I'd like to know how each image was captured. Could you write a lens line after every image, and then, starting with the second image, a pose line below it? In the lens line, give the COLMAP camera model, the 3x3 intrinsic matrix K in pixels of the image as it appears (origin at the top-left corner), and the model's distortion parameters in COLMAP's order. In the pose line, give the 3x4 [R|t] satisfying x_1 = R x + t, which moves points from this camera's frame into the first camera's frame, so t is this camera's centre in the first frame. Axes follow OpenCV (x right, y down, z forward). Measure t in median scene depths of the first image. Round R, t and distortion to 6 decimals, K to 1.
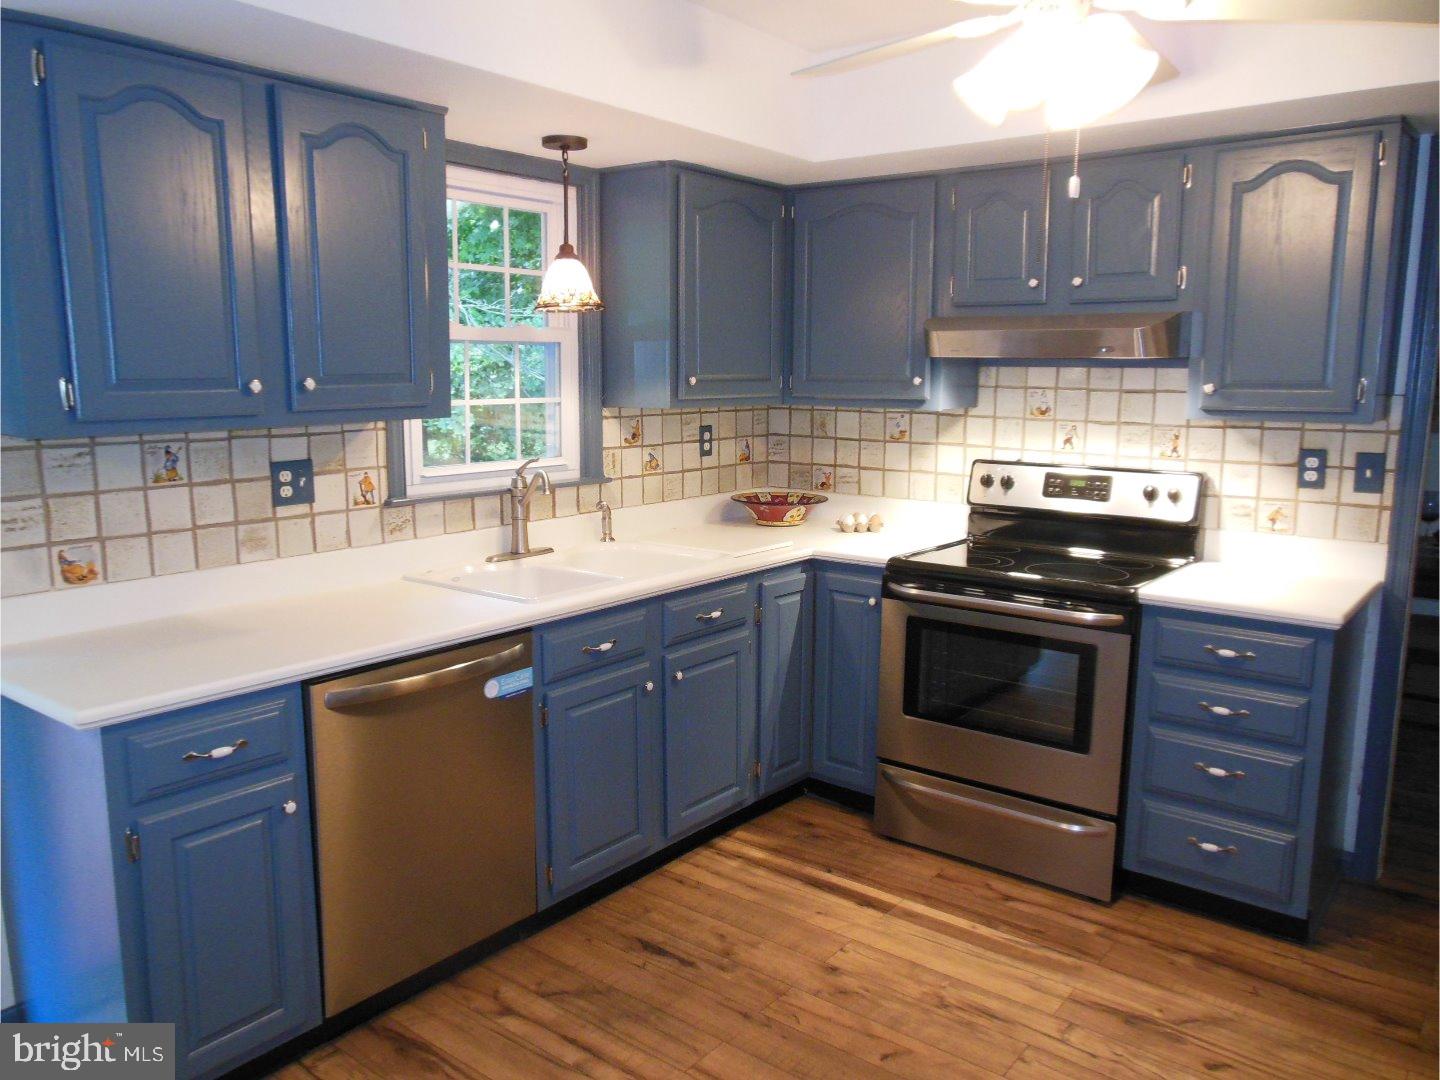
lens RADIAL K [[1091.5, 0, 708.1], [0, 1091.5, 543.1], [0, 0, 1]] dist [-0.093130, 0.132940]
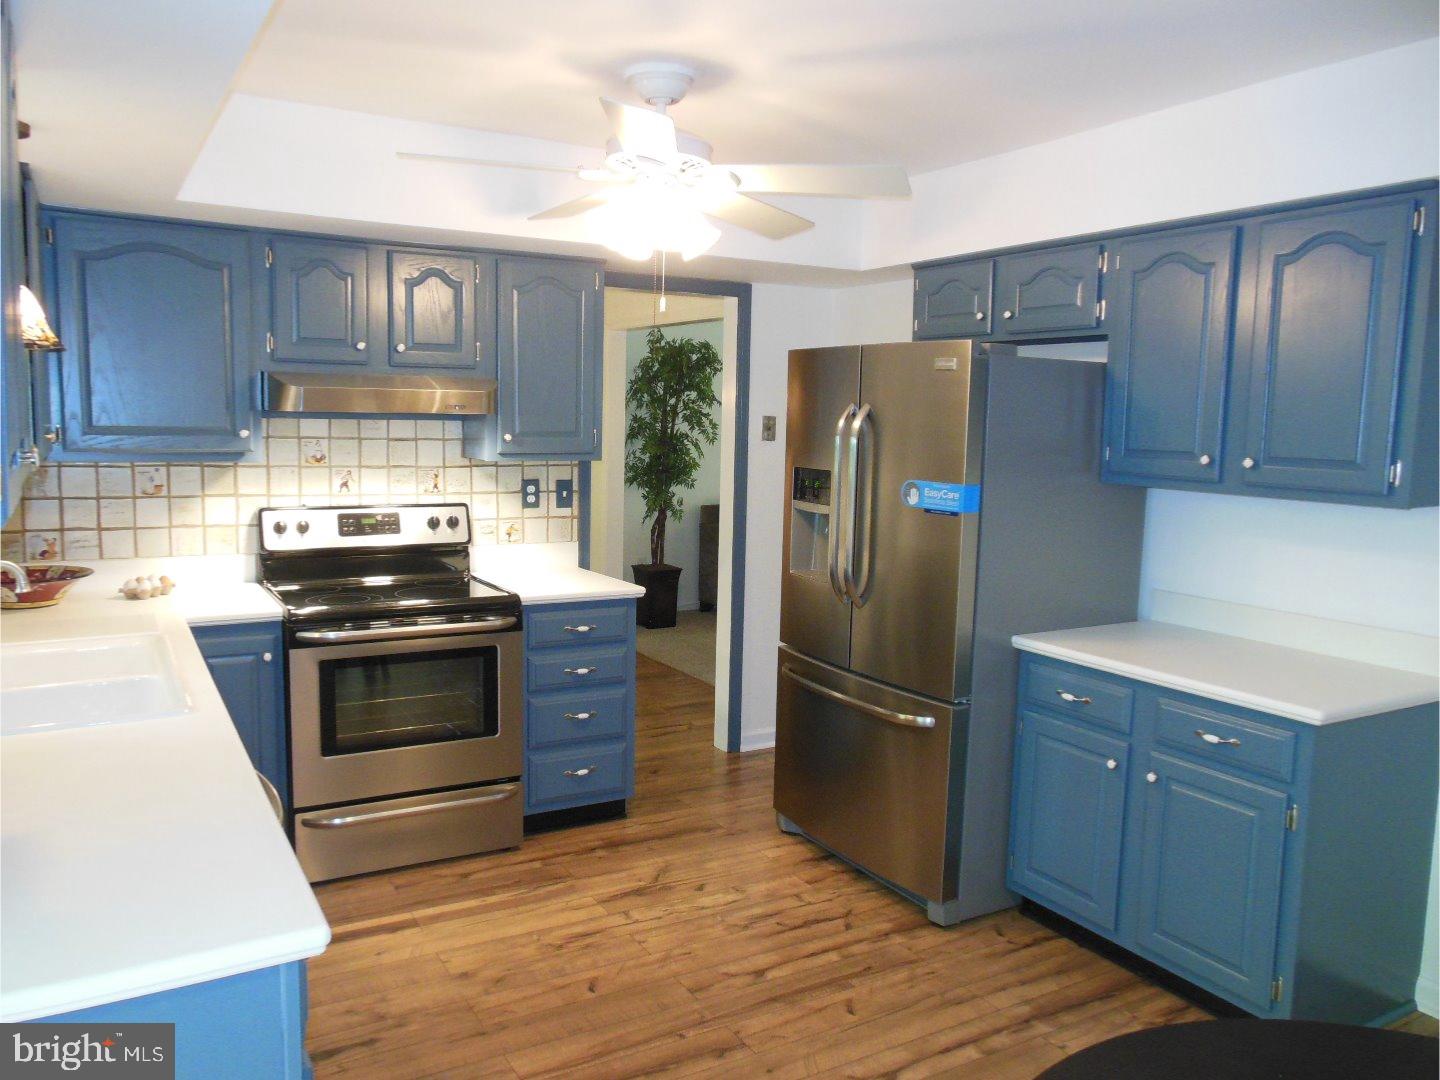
lens RADIAL K [[1091.5, 0, 708.1], [0, 1091.5, 543.1], [0, 0, 1]] dist [-0.093130, 0.132940]
pose [[0.359308, -0.103063, 0.927511, -0.637214], [0.128508, 0.989879, 0.060211, -0.059659], [-0.924329, 0.097559, 0.368916, 0.274330]]
